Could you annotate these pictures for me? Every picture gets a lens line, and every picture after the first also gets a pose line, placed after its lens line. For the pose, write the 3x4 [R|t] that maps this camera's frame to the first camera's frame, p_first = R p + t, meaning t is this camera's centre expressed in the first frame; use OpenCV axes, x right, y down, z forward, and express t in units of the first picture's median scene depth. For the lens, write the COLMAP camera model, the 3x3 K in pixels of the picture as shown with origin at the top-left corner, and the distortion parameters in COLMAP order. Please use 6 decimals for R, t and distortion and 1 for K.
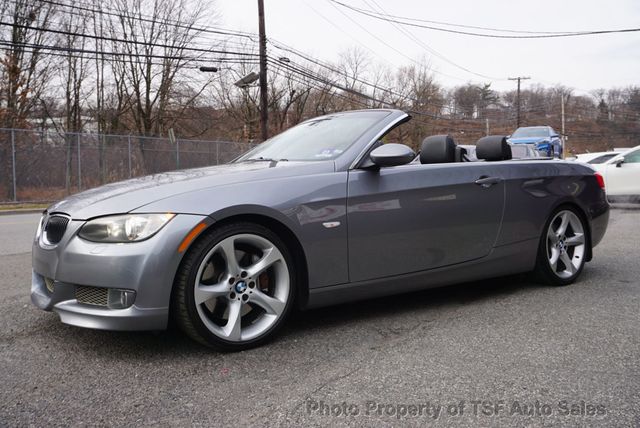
lens RADIAL K [[577.5, 0, 332.9], [0, 577.5, 211.9], [0, 0, 1]] dist [0.003681, -0.002824]
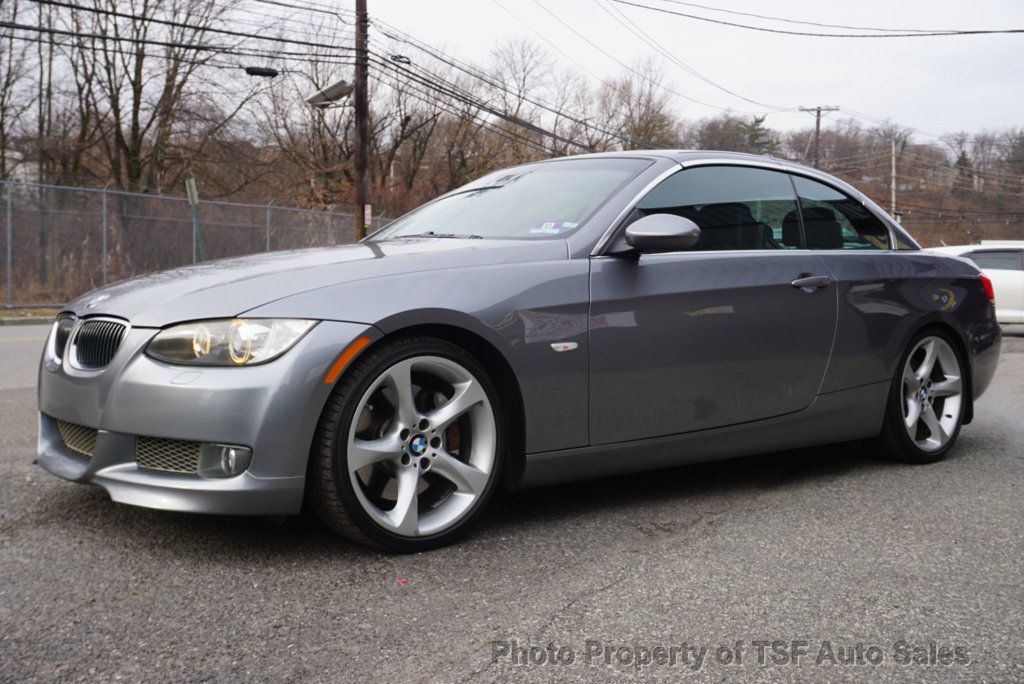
lens RADIAL K [[1125.5, 0, 489.3], [0, 1125.5, 354.4], [0, 0, 1]] dist [0.018355, 0.000000]
pose [[0.997761, 0.022574, 0.062949, -0.132755], [-0.022566, 0.999745, -0.000847, 0.028695], [-0.062952, -0.000576, 0.998016, -0.136641]]
